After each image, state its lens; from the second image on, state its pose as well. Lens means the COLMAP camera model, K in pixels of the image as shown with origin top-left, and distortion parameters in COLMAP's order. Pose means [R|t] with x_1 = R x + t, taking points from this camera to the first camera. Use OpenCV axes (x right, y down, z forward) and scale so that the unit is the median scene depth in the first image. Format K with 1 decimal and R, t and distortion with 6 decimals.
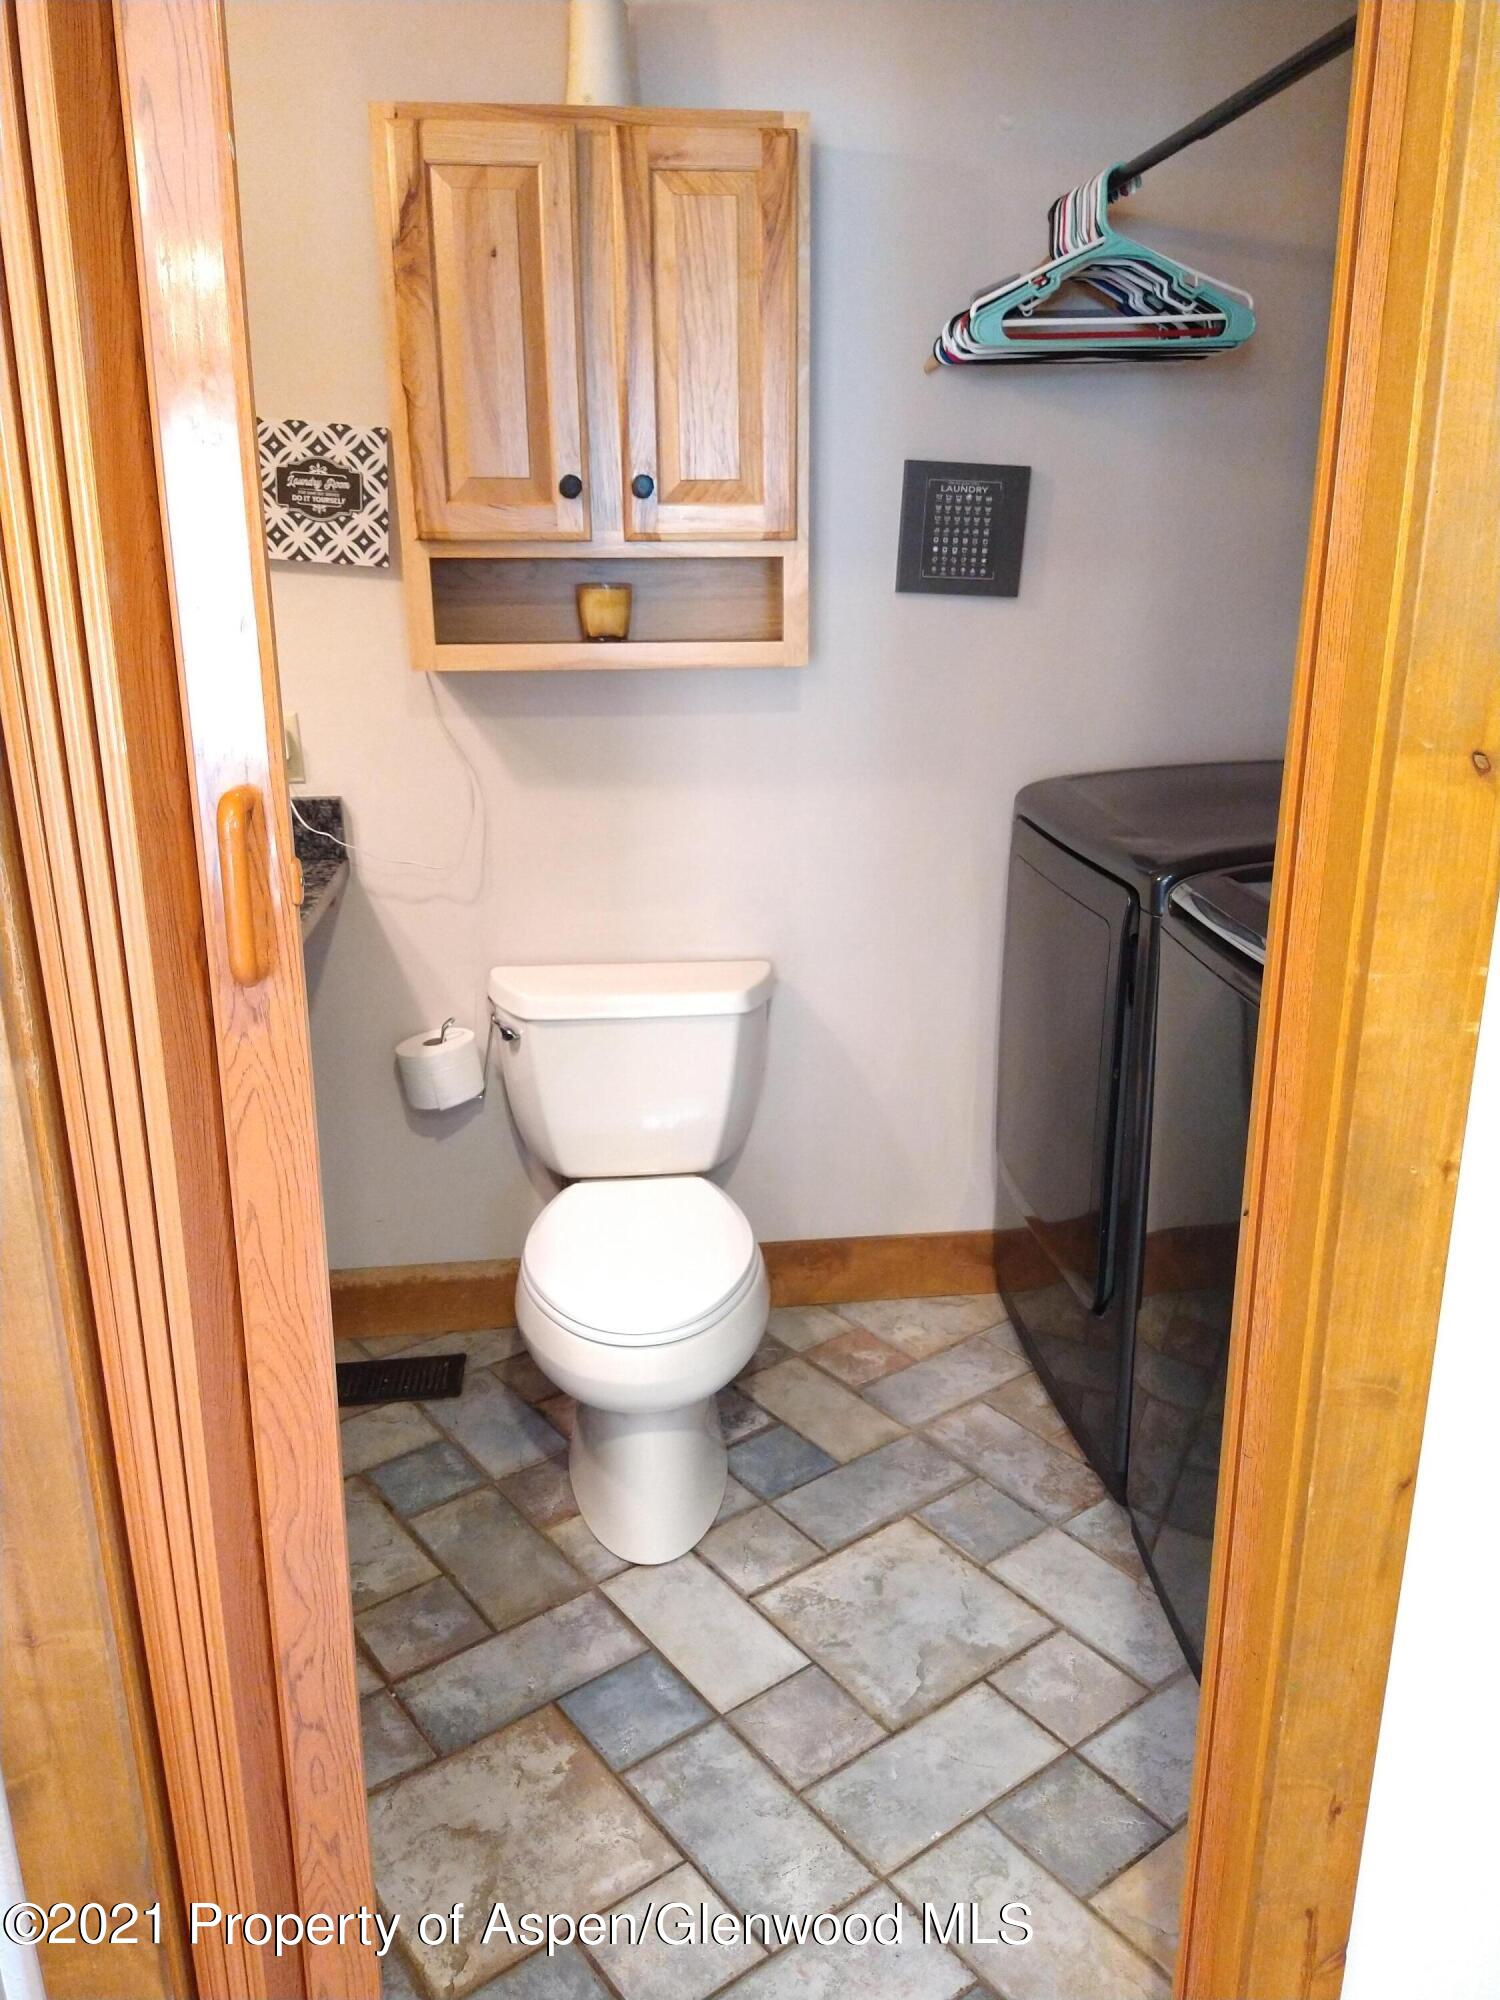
lens RADIAL K [[1467.2, 0, 750.0], [0, 1467.2, 1000.0], [0, 0, 1]] dist [0.102836, -0.163944]
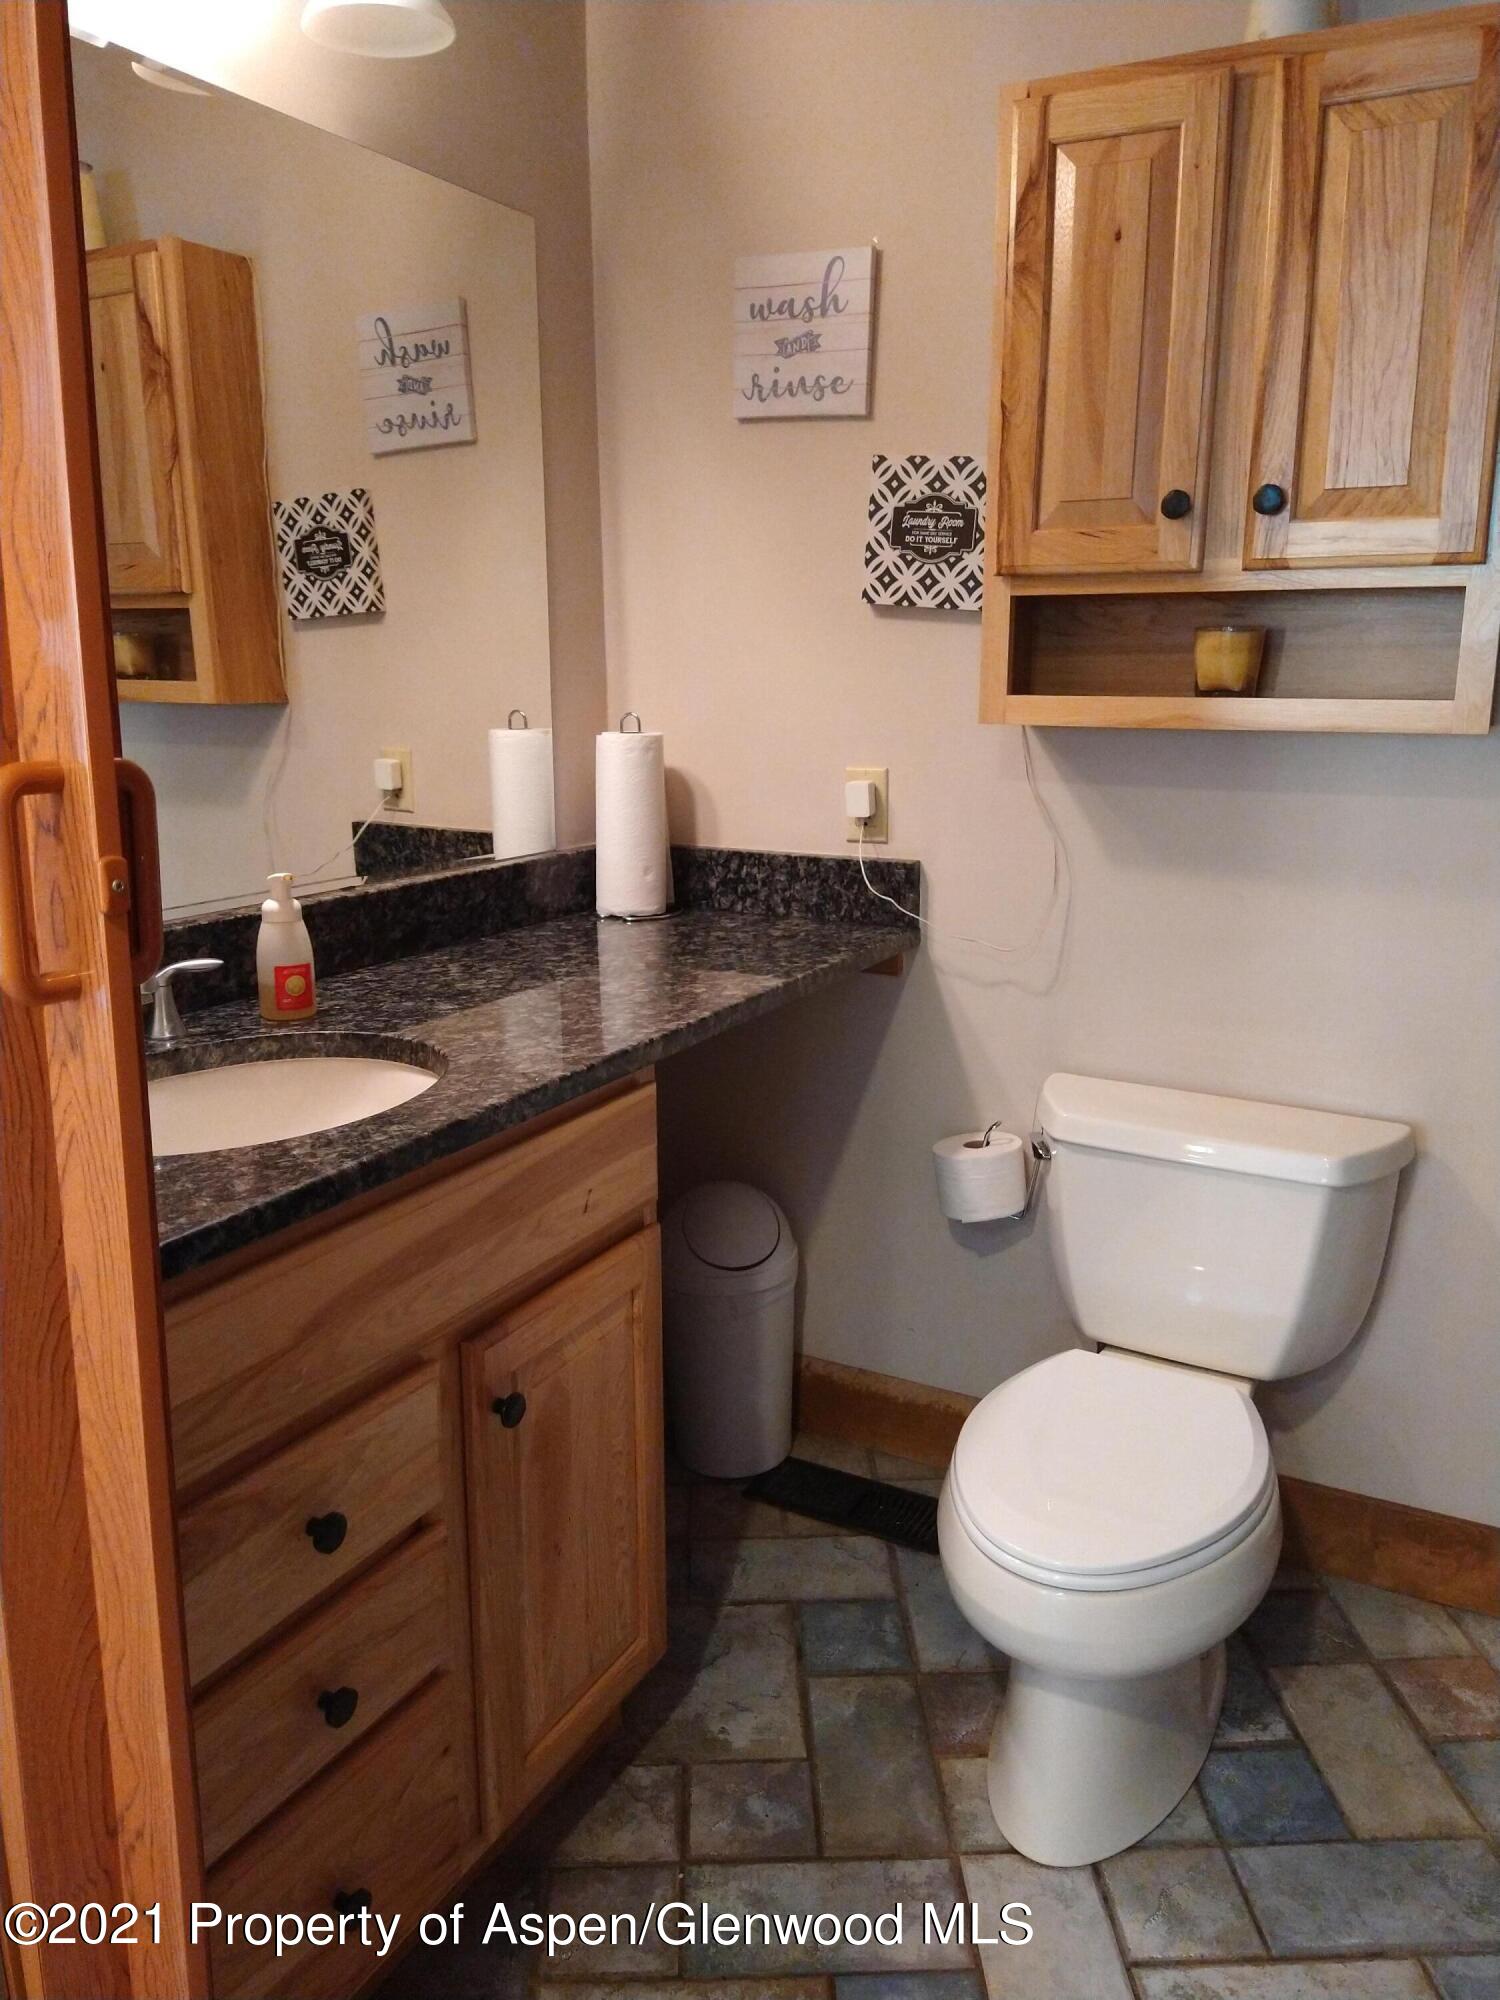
lens RADIAL K [[1478.9, 0, 750.0], [0, 1478.9, 1000.0], [0, 0, 1]] dist [0.049883, -0.073606]
pose [[0.818718, 0.136373, -0.557766, 0.174172], [-0.171075, 0.985205, -0.010232, -0.027897], [0.548118, 0.103797, 0.829935, 0.210272]]
